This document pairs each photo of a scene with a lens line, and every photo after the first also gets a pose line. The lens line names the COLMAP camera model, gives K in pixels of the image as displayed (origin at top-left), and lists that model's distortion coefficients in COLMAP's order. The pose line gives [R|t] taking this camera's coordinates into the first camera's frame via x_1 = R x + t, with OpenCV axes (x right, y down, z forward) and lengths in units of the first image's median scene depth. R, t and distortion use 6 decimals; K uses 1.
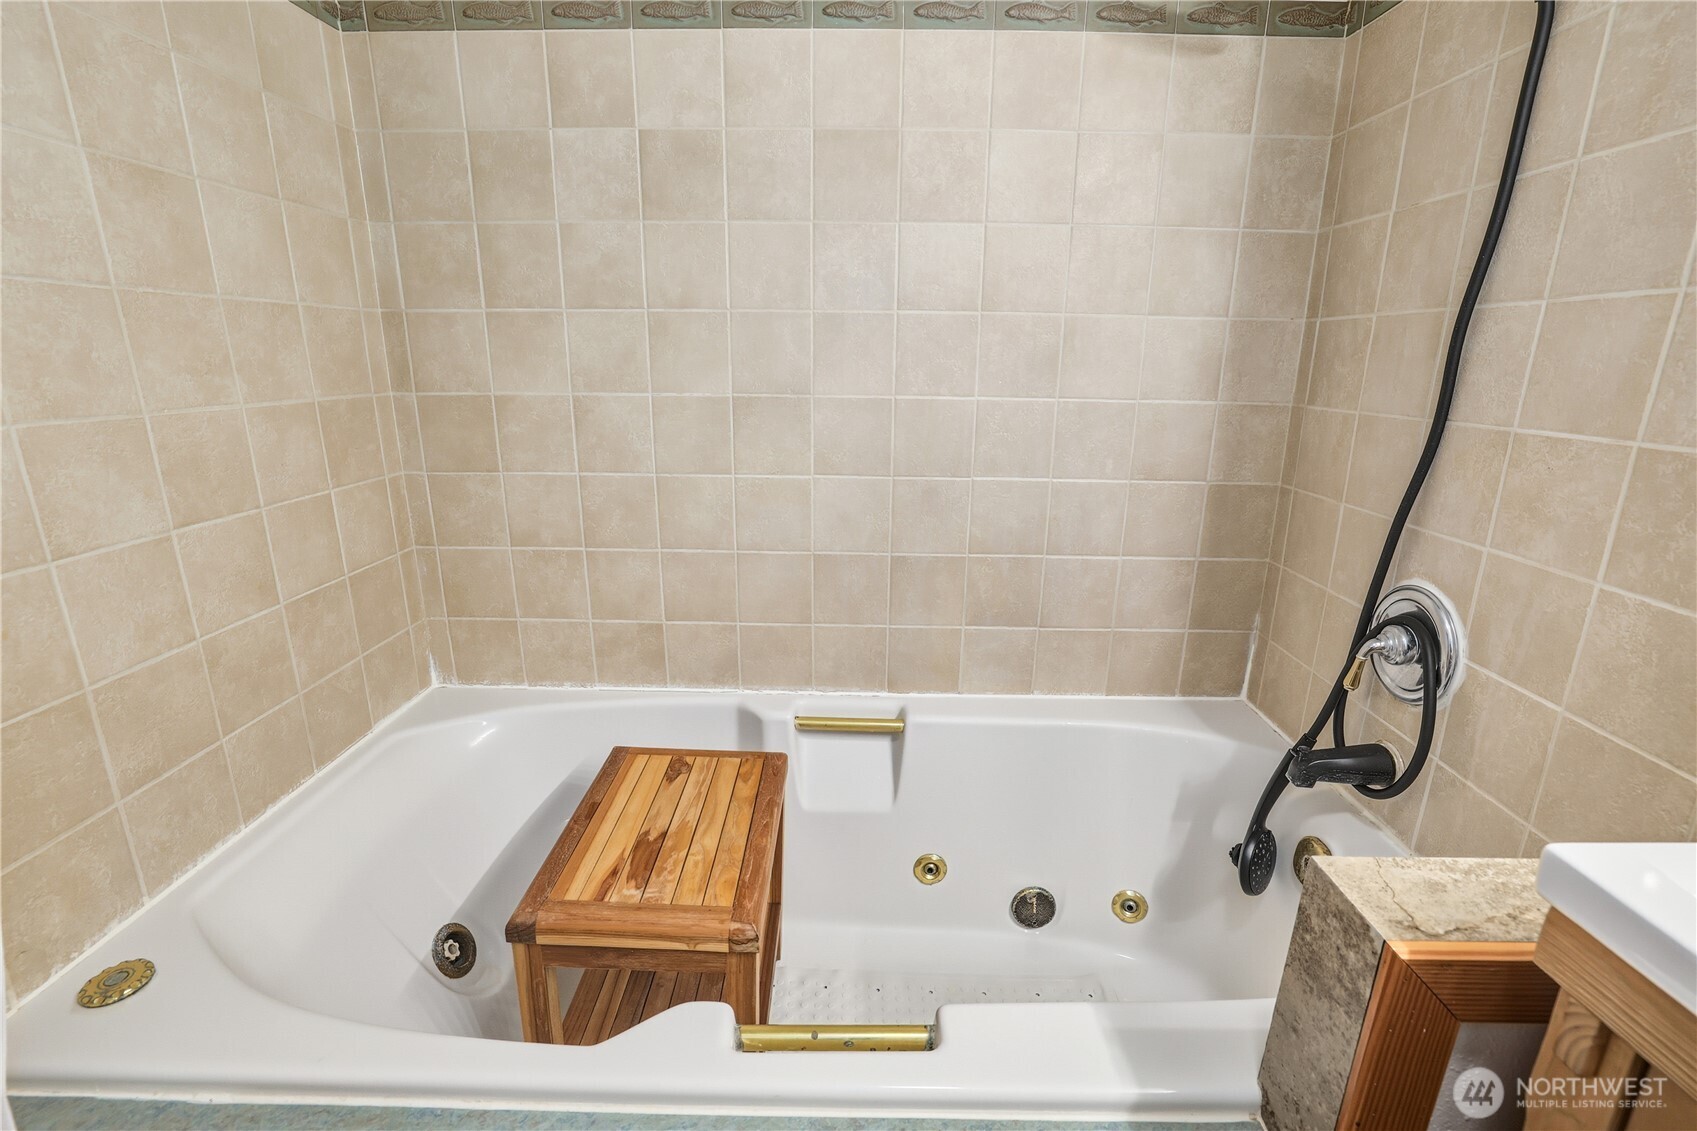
lens RADIAL K [[737.0, 0, 846.6], [0, 737.0, 552.2], [0, 0, 1]] dist [-0.020103, 0.004463]
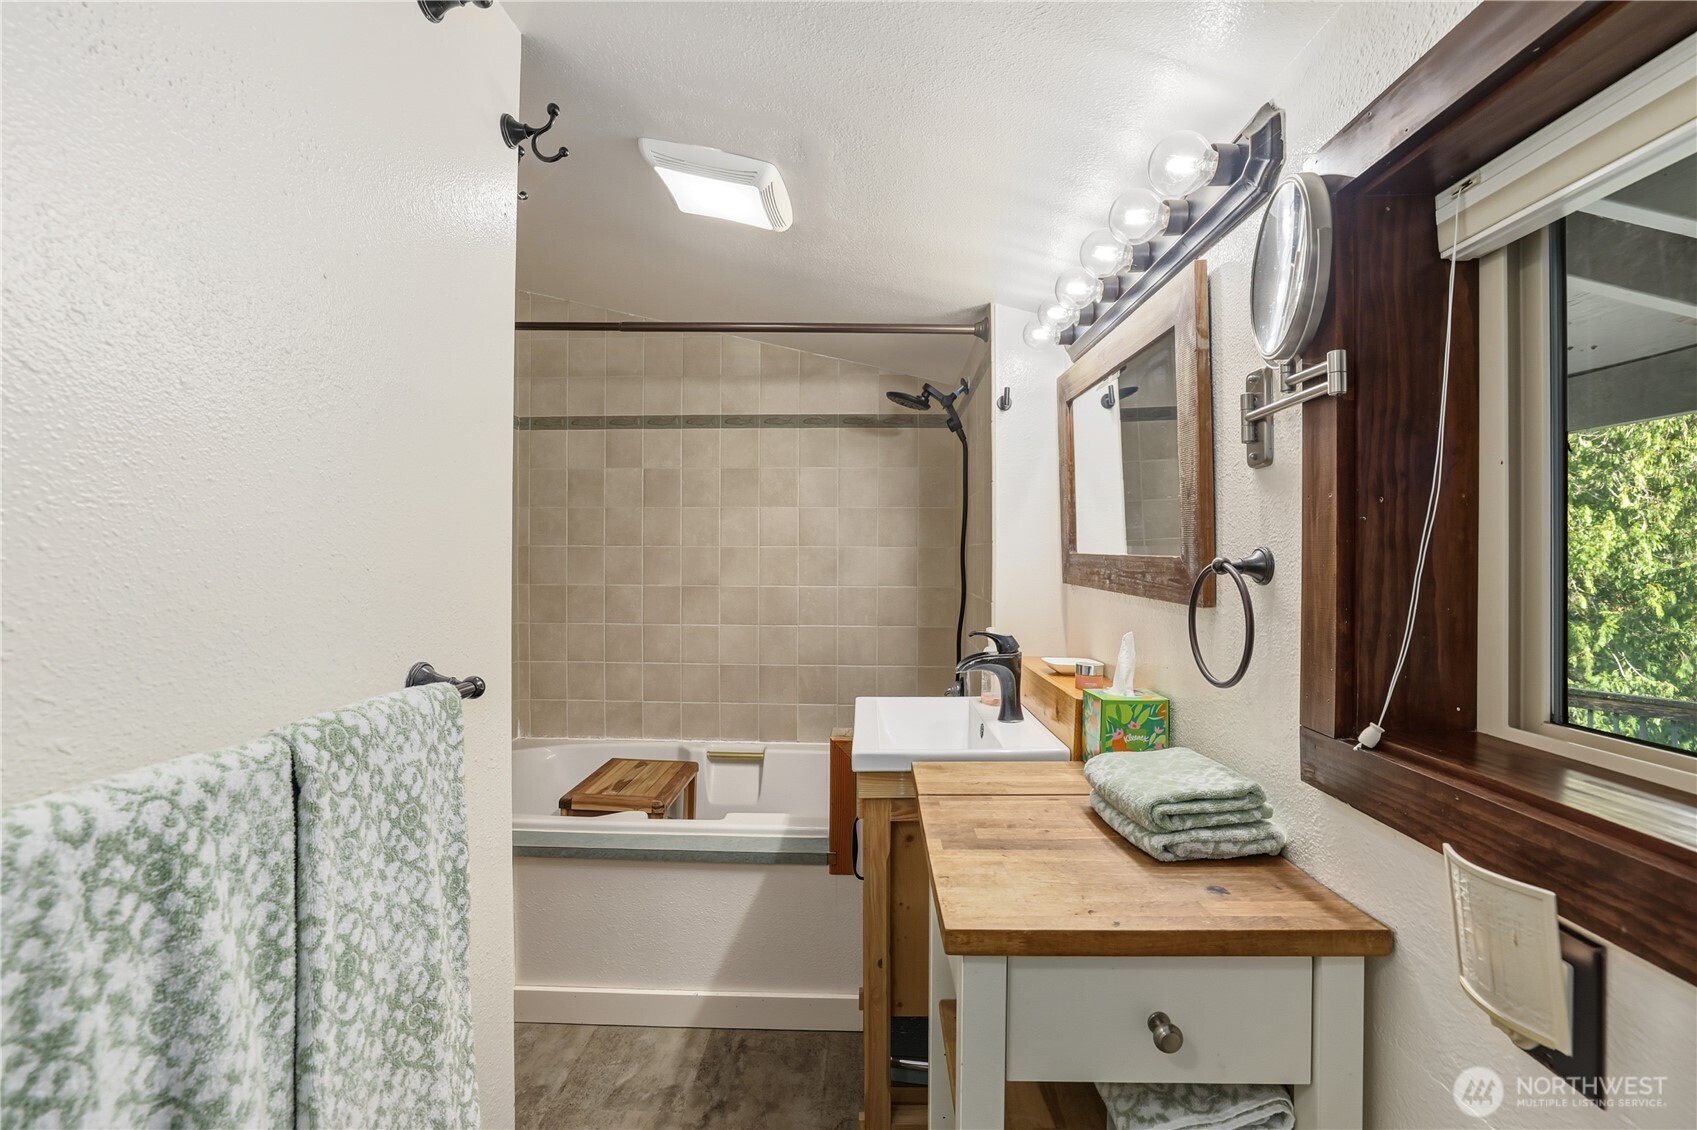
lens RADIAL K [[737.0, 0, 842.5], [0, 737.0, 560.4], [0, 0, 1]] dist [-0.020103, 0.004463]
pose [[0.999466, -0.006149, -0.032095, 0.381966], [-0.002105, 0.967983, -0.251005, 0.248631], [0.032611, 0.250939, 0.967453, -1.053536]]
